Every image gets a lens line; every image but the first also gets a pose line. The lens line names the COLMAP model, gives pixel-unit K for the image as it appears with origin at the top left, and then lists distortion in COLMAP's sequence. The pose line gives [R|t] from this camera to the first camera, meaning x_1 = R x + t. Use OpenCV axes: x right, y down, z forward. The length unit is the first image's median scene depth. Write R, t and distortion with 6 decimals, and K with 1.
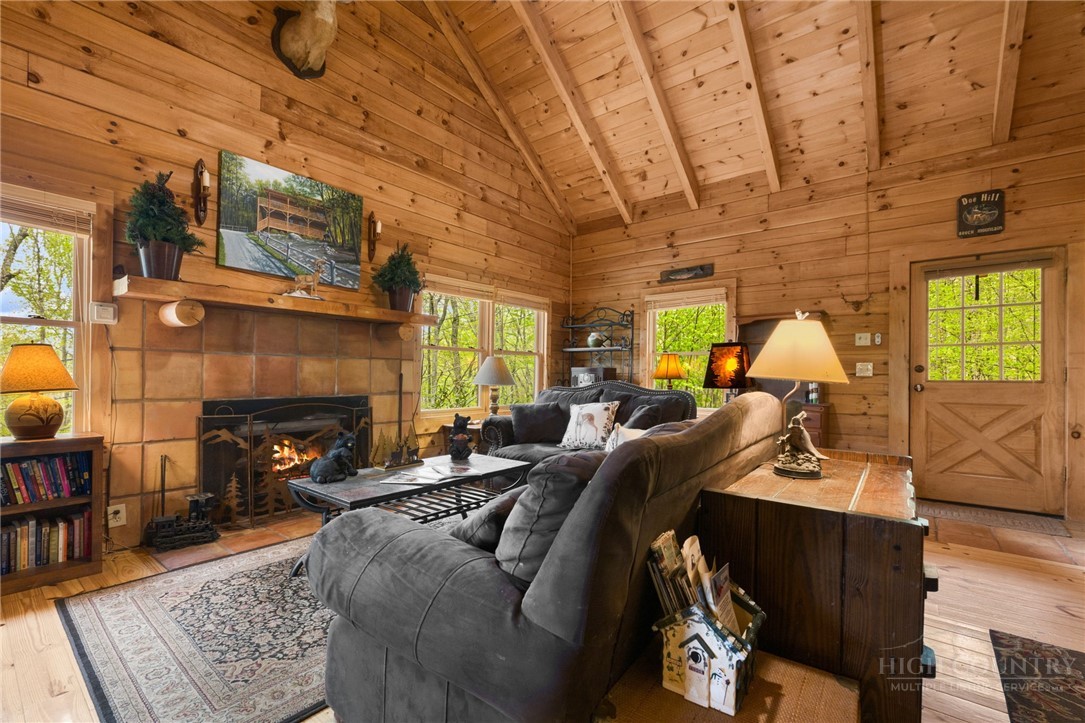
lens RADIAL K [[483.3, 0, 526.6], [0, 483.3, 378.2], [0, 0, 1]] dist [0.001766, -0.001537]
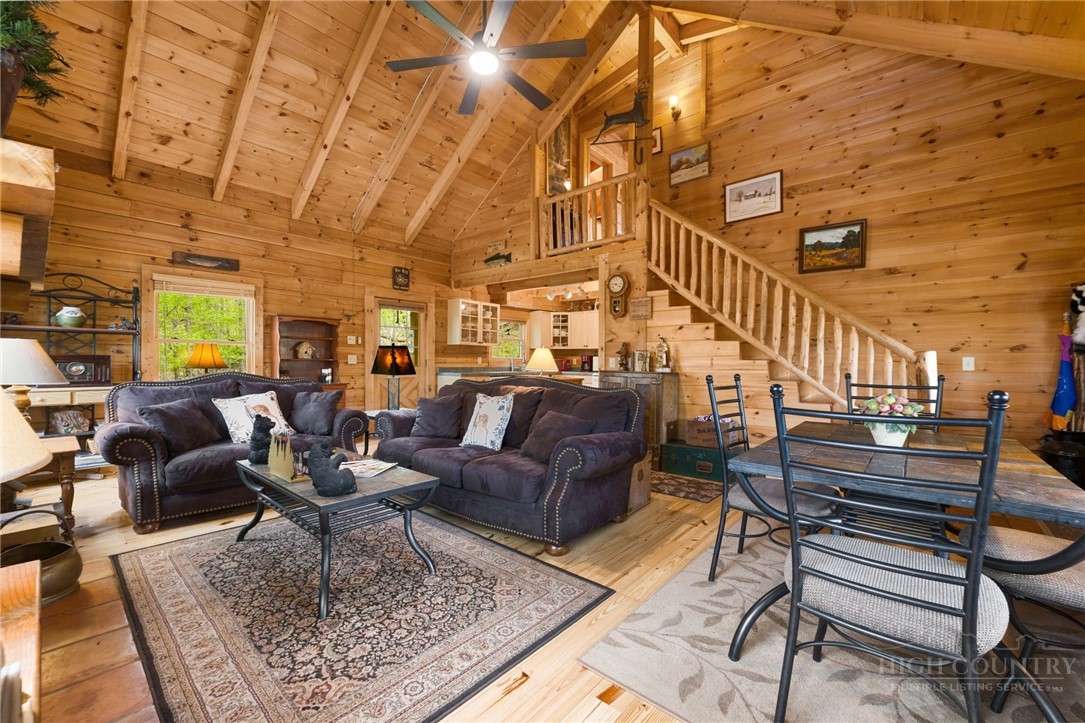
lens RADIAL K [[434.7, 0, 554.2], [0, 434.7, 371.9], [0, 0, 1]] dist [-0.001799, 0.001038]
pose [[0.005040, -0.033215, 0.999436, -0.737783], [-0.006929, 0.999423, 0.033250, -0.030043], [-0.999963, -0.007093, 0.004807, 0.355252]]
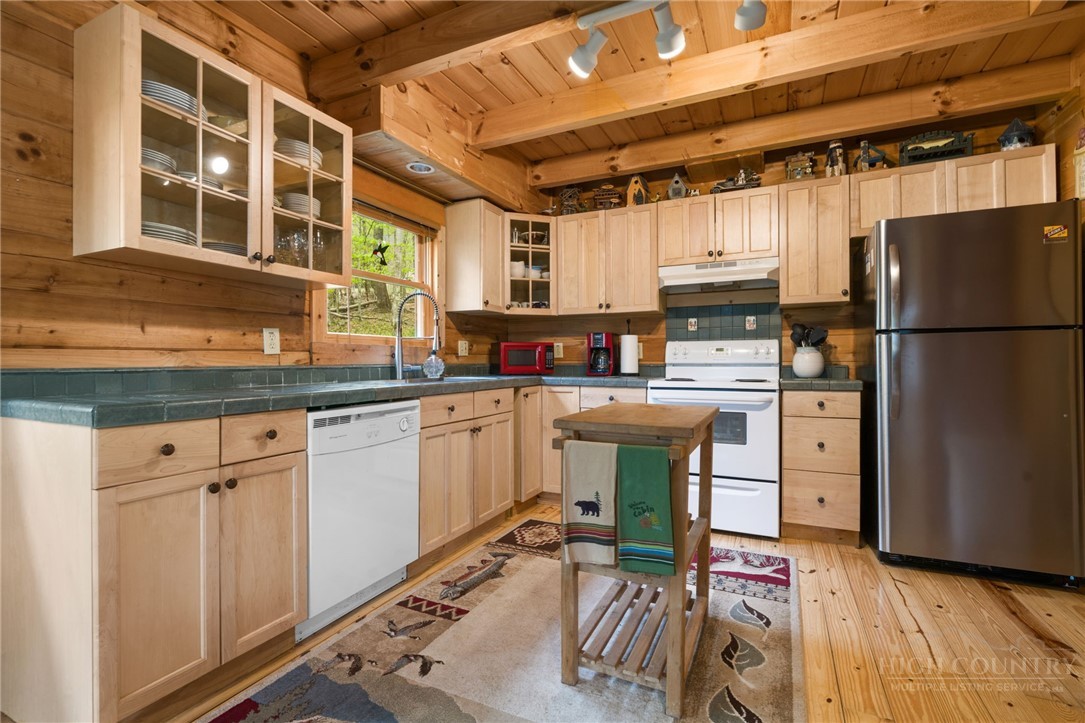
lens RADIAL K [[492.0, 0, 544.2], [0, 492.0, 360.9], [0, 0, 1]] dist [0.002180, -0.000485]
pose [[-0.235104, -0.010236, 0.971916, 0.556132], [0.001926, 0.999938, 0.010997, 0.001446], [-0.971968, 0.004457, -0.235069, 0.523427]]
